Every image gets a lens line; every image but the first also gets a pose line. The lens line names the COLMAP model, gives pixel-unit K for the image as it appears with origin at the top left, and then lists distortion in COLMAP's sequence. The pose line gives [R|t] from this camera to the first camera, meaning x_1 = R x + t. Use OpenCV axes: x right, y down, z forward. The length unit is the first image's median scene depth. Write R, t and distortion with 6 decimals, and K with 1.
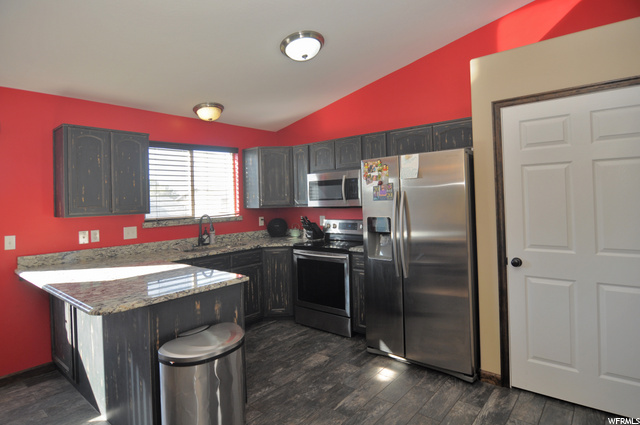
lens RADIAL K [[355.1, 0, 313.5], [0, 355.1, 195.2], [0, 0, 1]] dist [-0.017879, -0.000127]
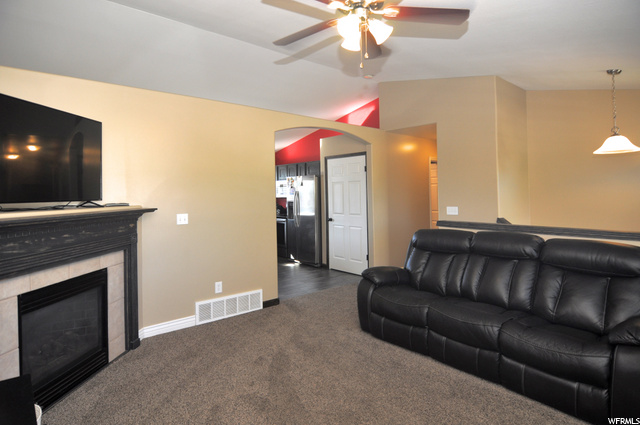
lens RADIAL K [[355.1, 0, 313.5], [0, 355.1, 195.2], [0, 0, 1]] dist [-0.017879, -0.000127]
pose [[0.986318, 0.023460, -0.163179, 0.526198], [-0.021320, 0.999662, 0.014851, -0.013699], [0.163472, -0.011169, 0.986485, -0.955424]]
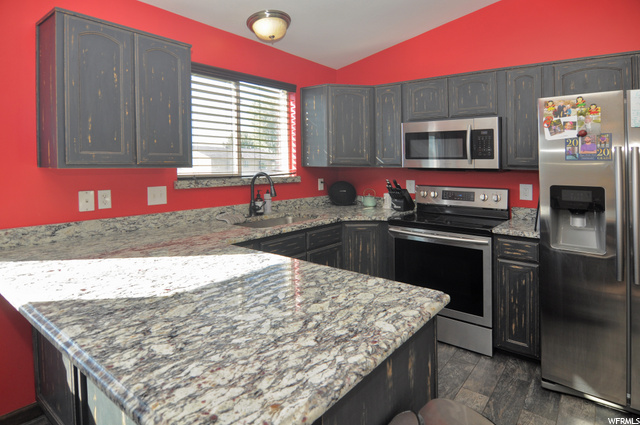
lens RADIAL K [[365.4, 0, 340.5], [0, 365.4, 178.2], [0, 0, 1]] dist [-0.019420, -0.000717]
pose [[0.996054, 0.037290, 0.080536, -0.228465], [-0.041574, 0.997771, 0.052199, 0.023650], [-0.078410, -0.055341, 0.995384, 0.290555]]
